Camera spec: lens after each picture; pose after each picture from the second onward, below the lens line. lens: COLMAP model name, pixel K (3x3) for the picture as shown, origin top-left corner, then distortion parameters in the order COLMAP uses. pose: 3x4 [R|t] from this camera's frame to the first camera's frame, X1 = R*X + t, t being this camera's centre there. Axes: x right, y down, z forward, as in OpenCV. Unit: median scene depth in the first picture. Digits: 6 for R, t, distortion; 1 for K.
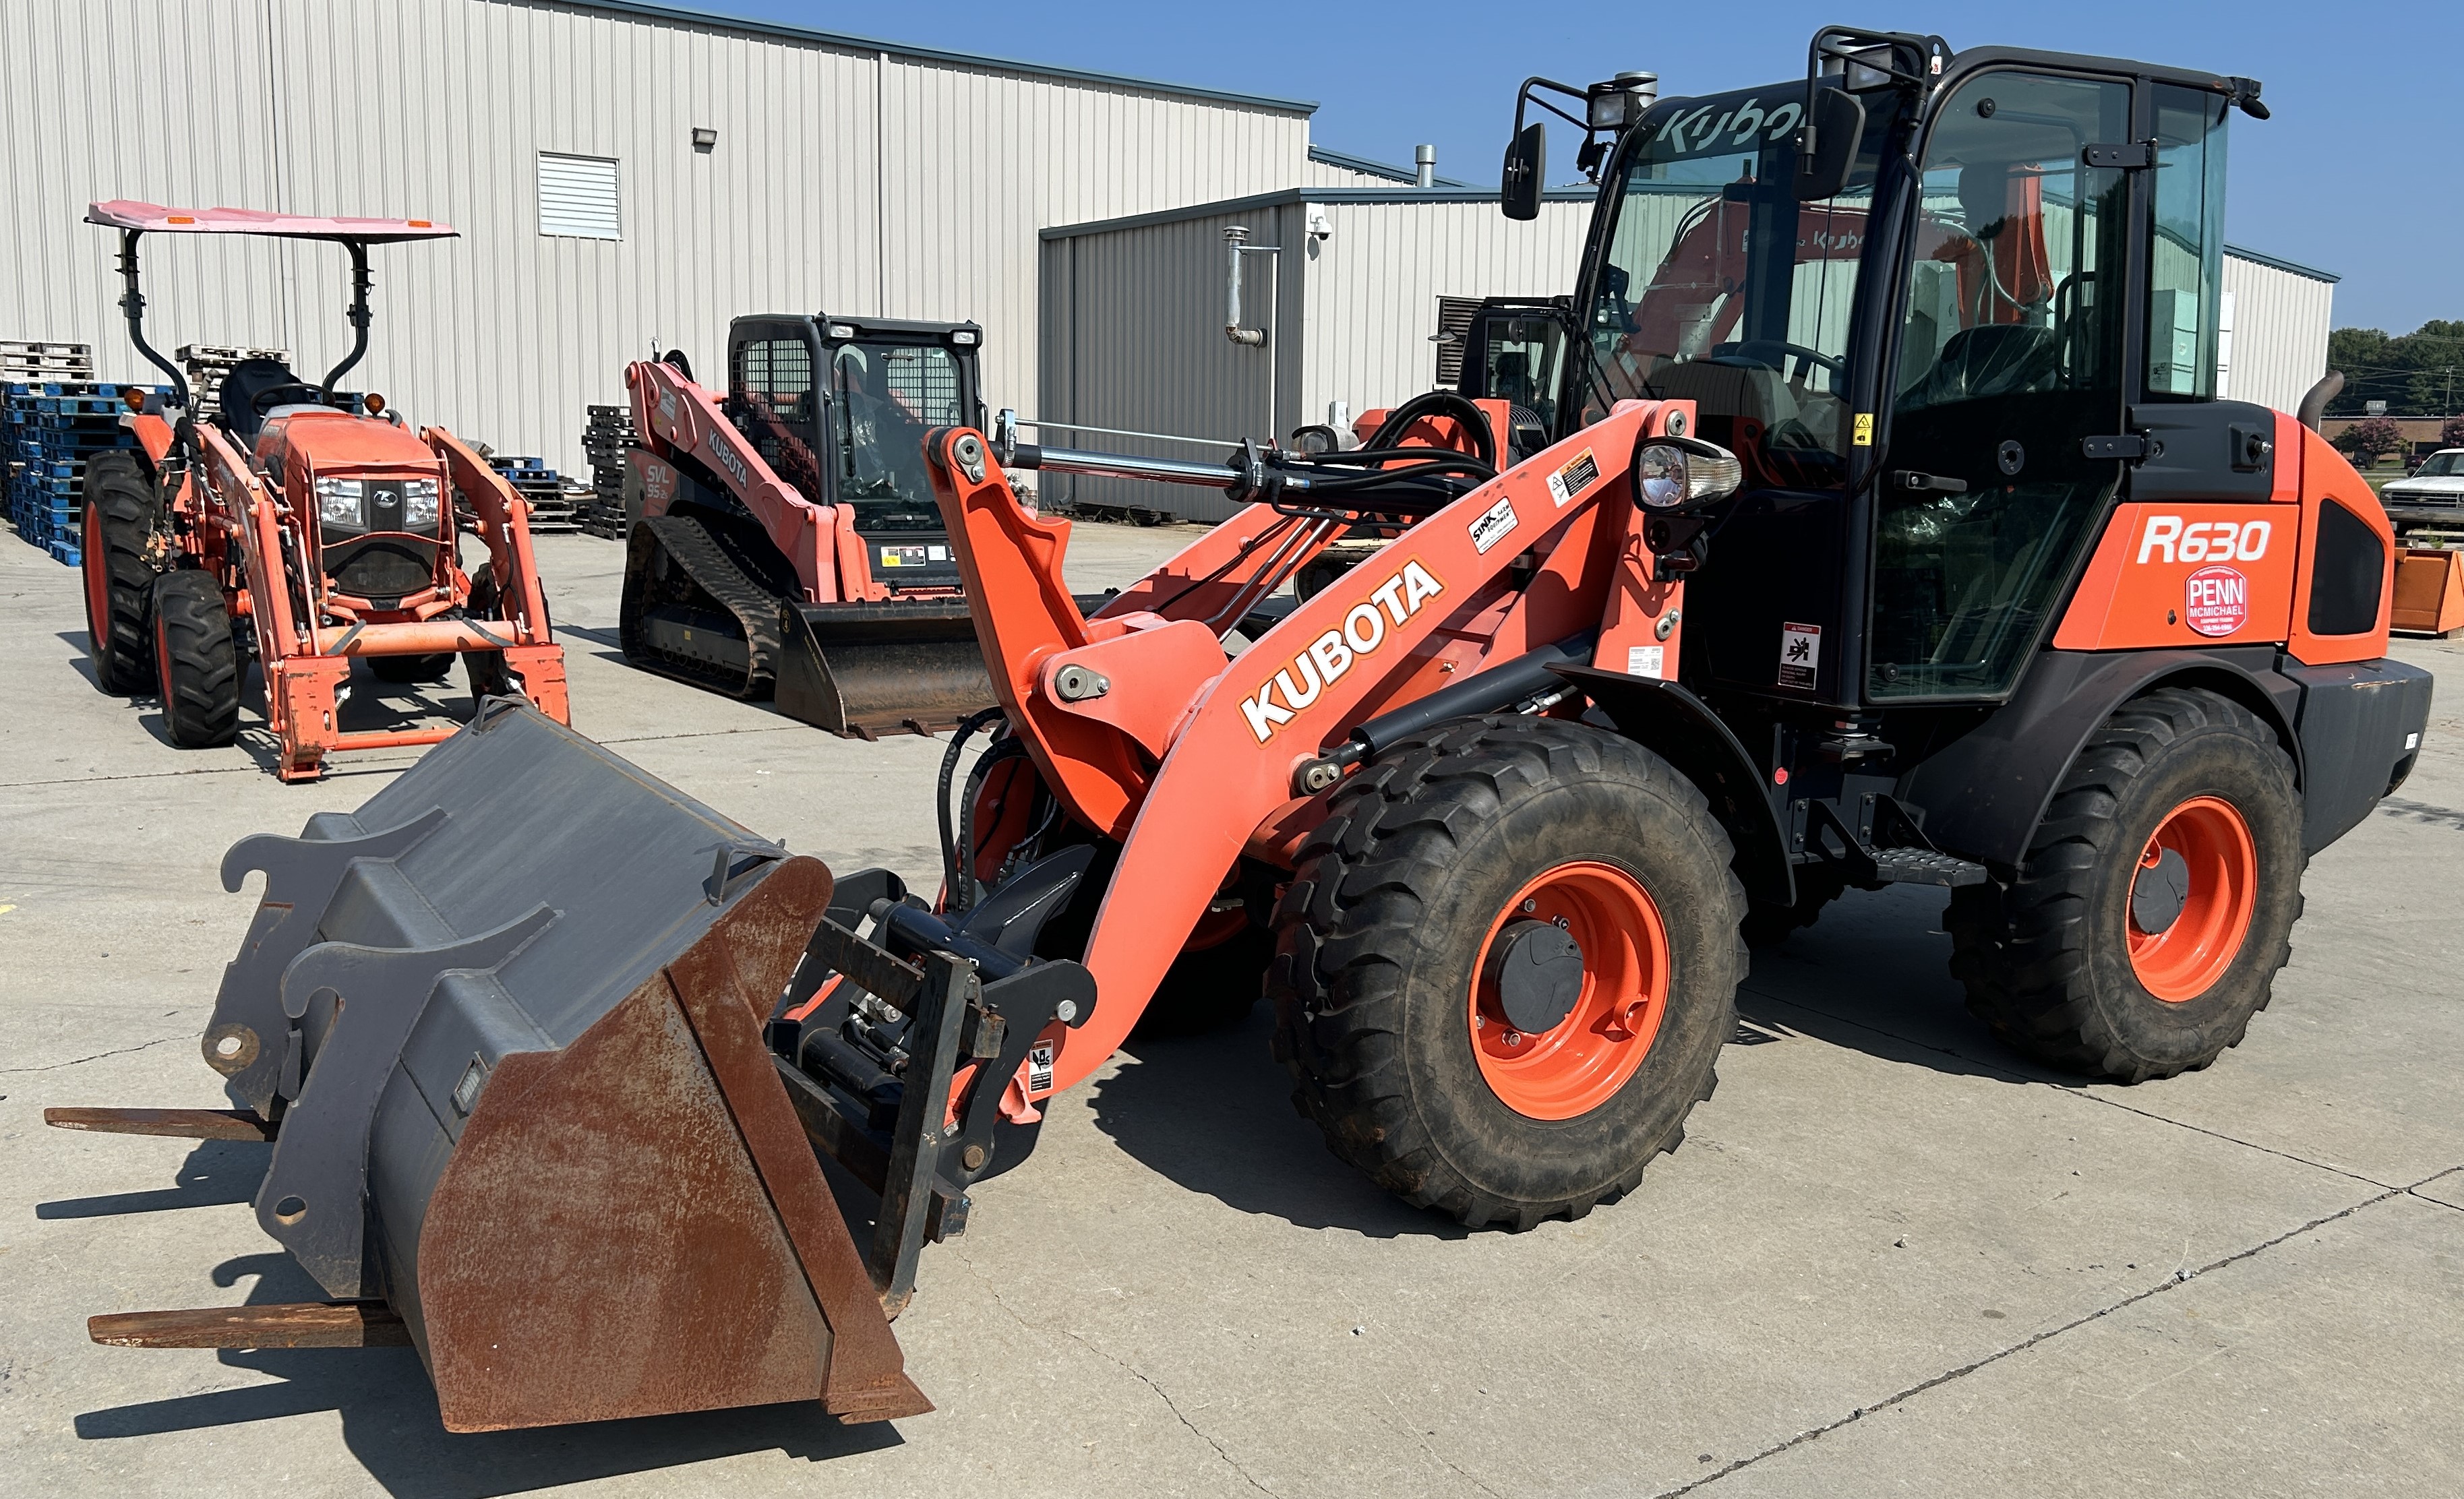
lens RADIAL K [[2080.8, 0, 1233.7], [0, 2080.8, 742.7], [0, 0, 1]] dist [0.067178, -0.074343]
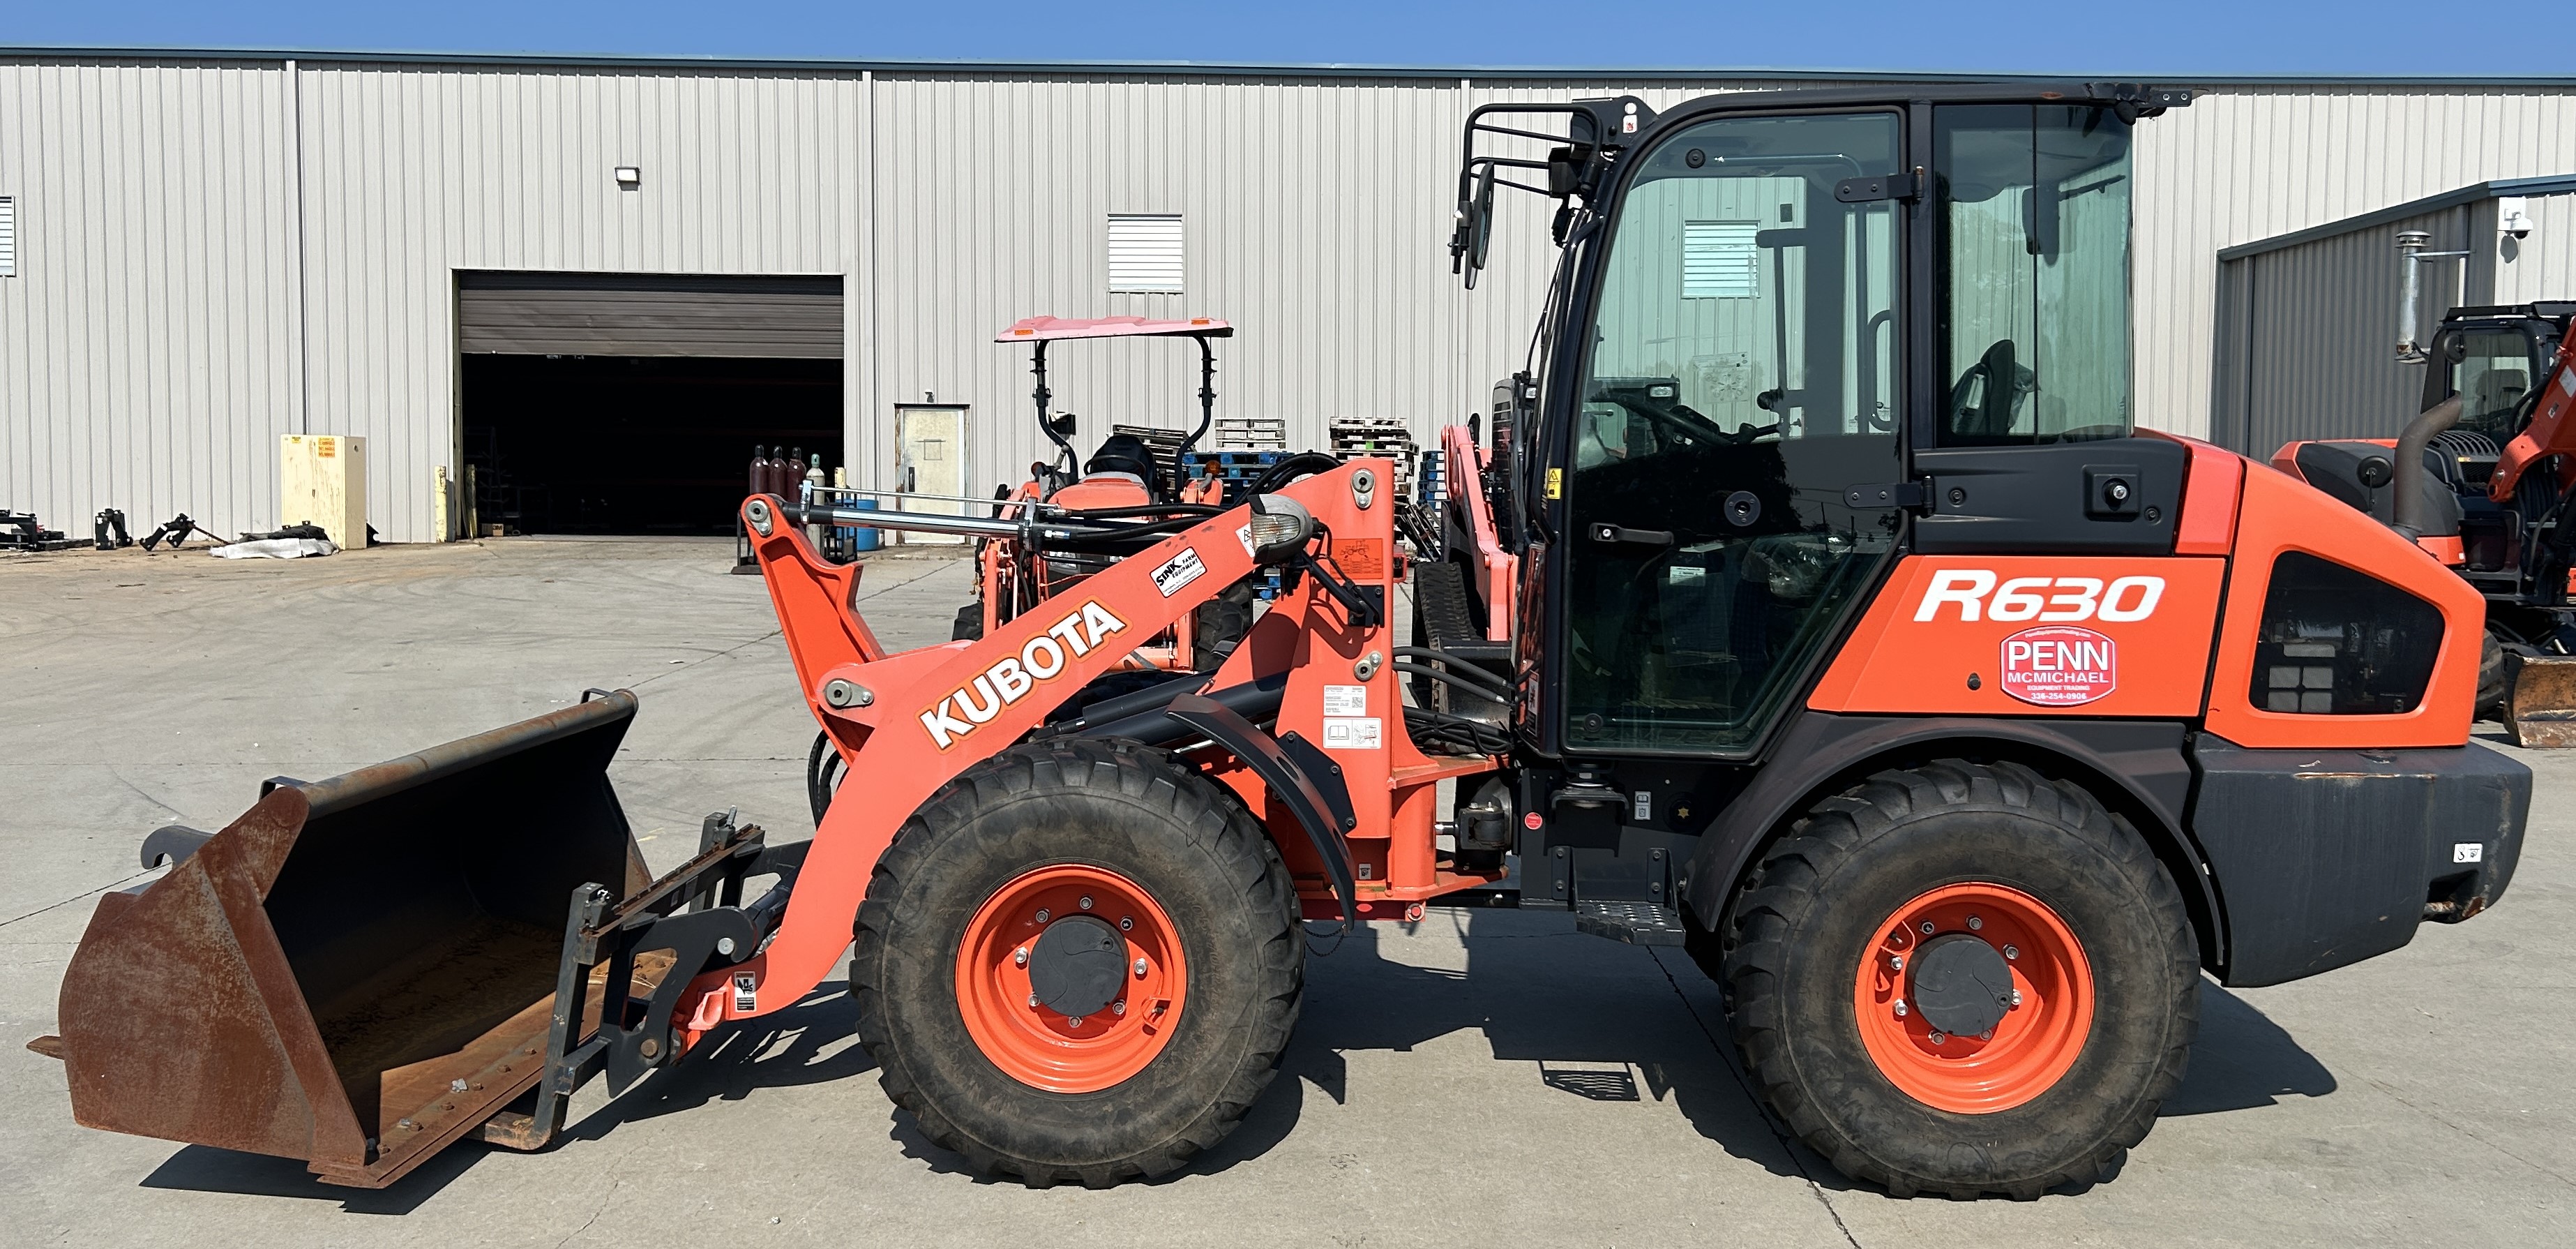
lens RADIAL K [[2169.0, 0, 1346.7], [0, 2169.0, 622.8], [0, 0, 1]] dist [0.067540, -0.090319]
pose [[0.818735, 0.020738, -0.573796, 0.898781], [-0.066332, 0.996073, -0.058648, -0.013945], [0.570327, 0.086078, 0.816895, 0.093130]]
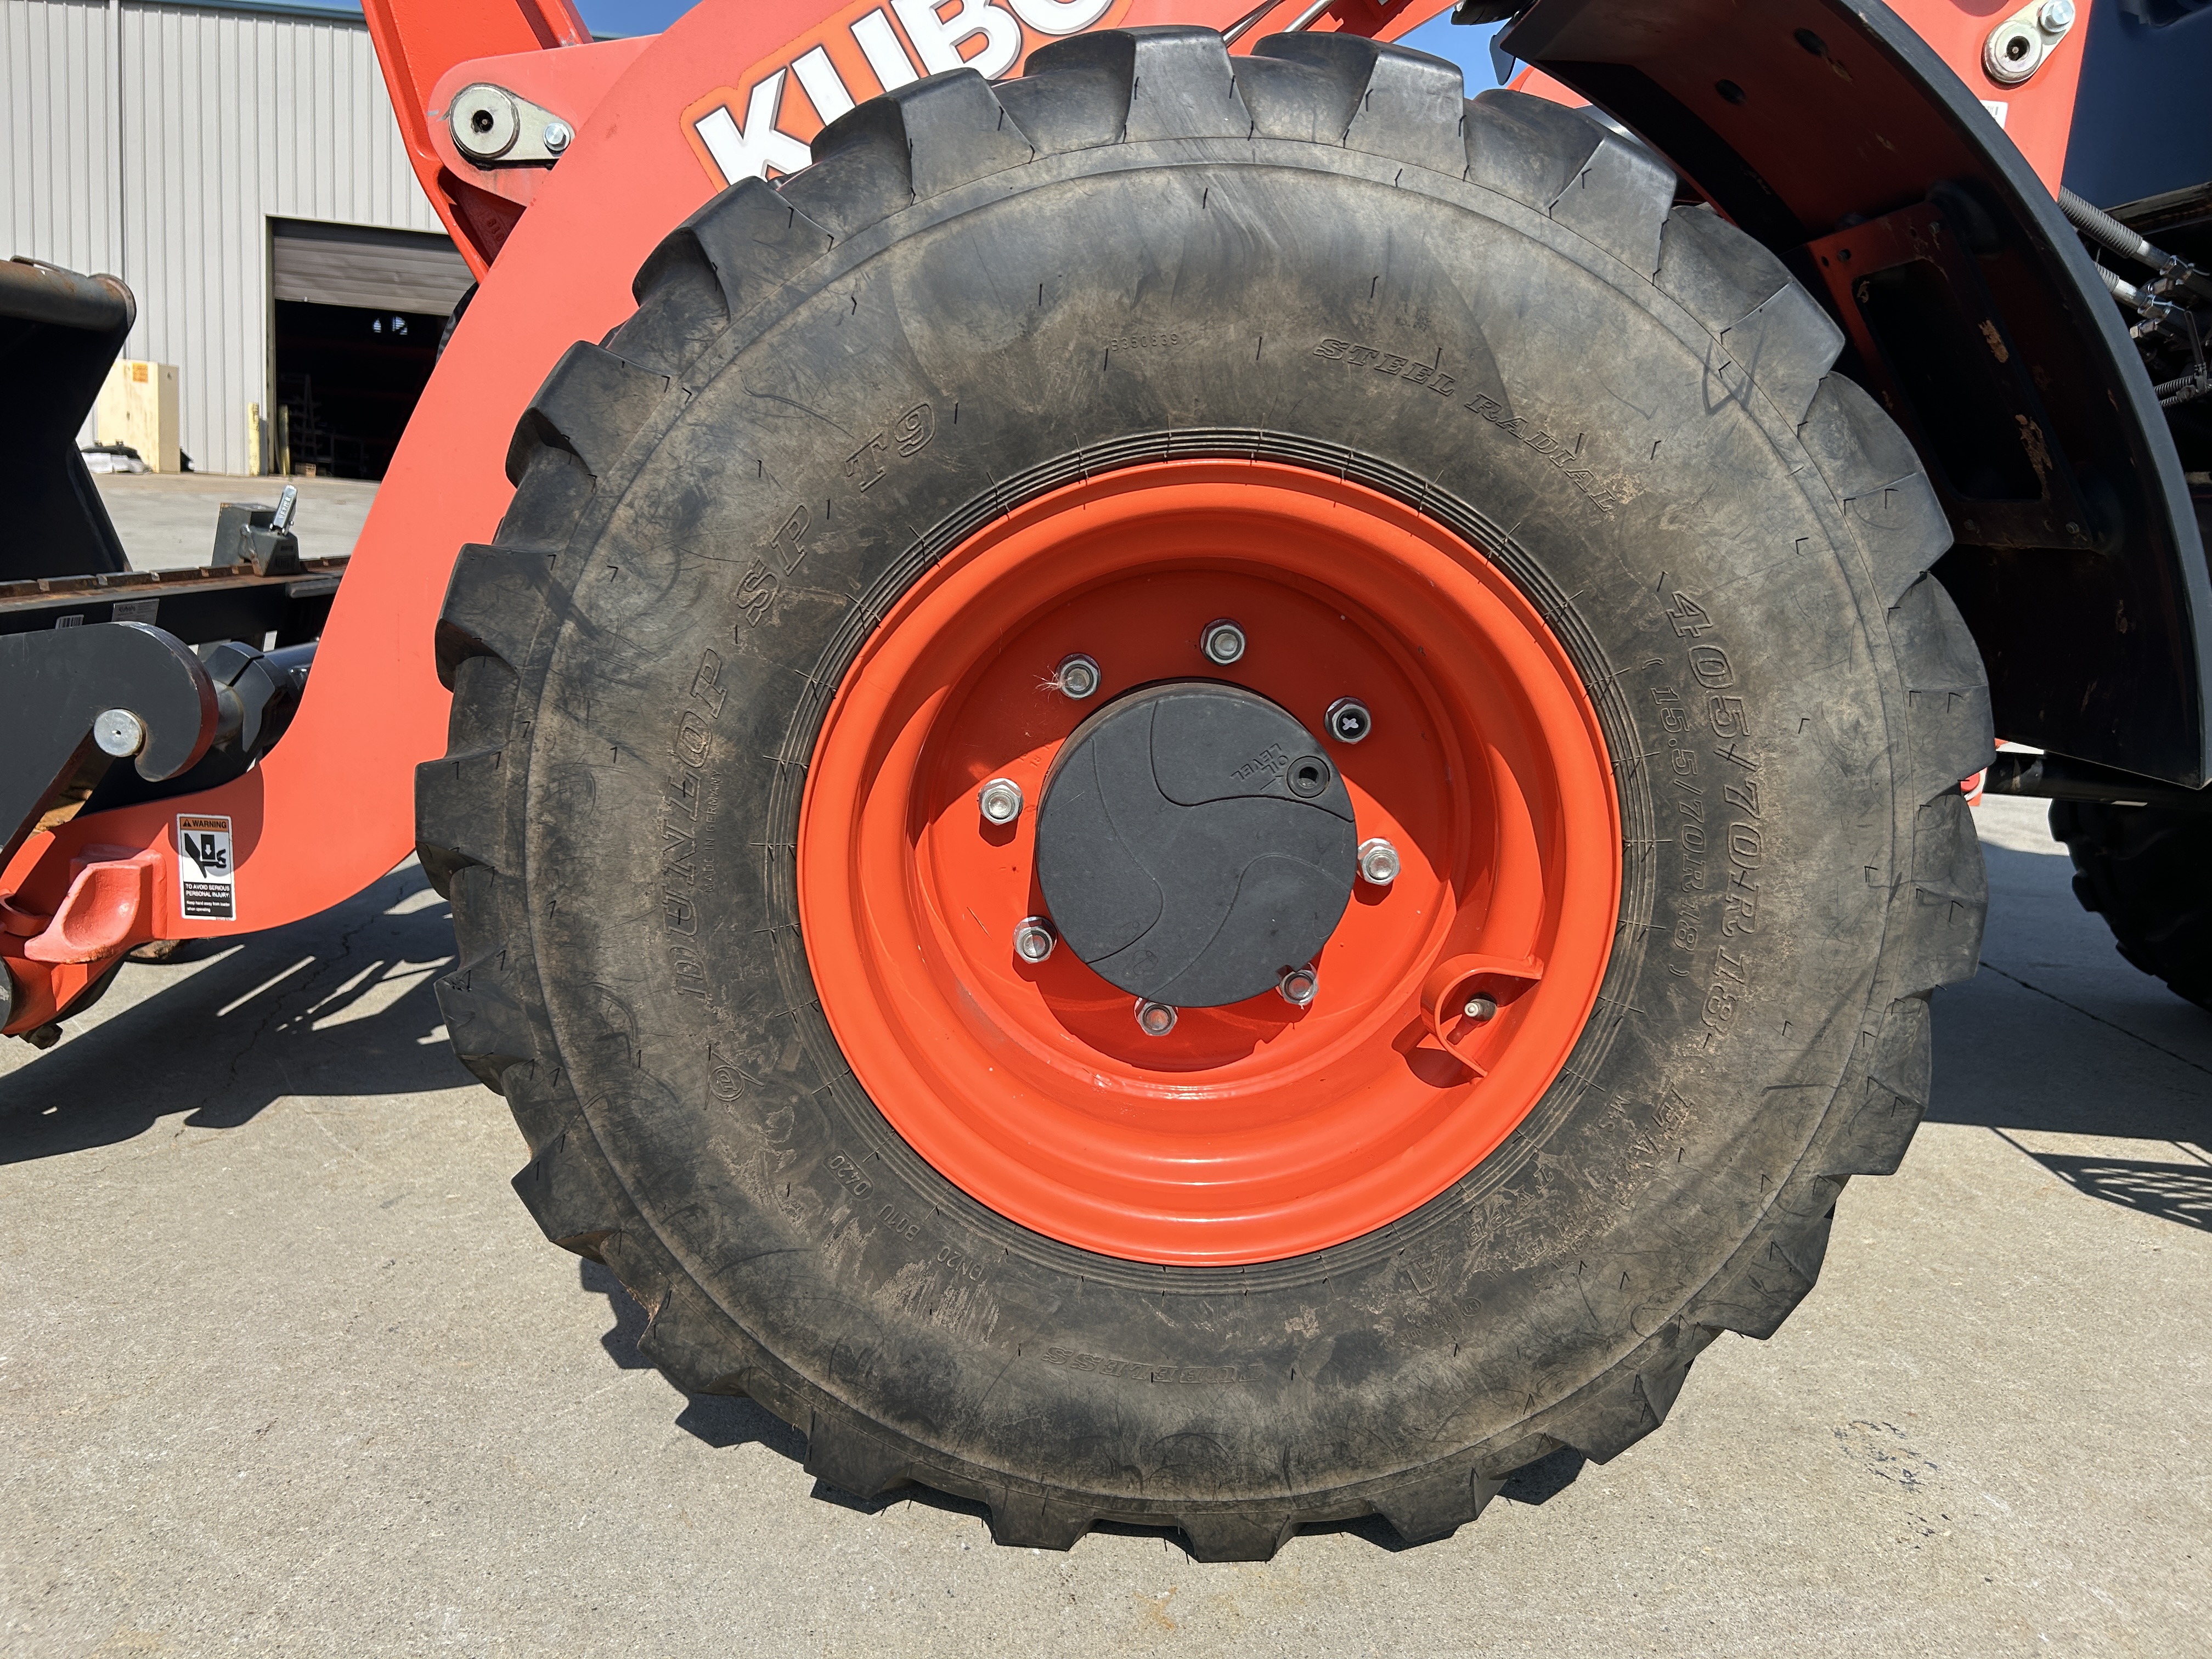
lens RADIAL K [[1690.0, 0, 1120.3], [0, 1690.0, 873.5], [0, 0, 1]] dist [0.024064, 0.001954]
pose [[0.842403, 0.146923, -0.518431, 0.266262], [-0.131776, 0.989068, 0.066178, 0.095670], [0.522486, 0.012568, 0.852555, 0.720749]]
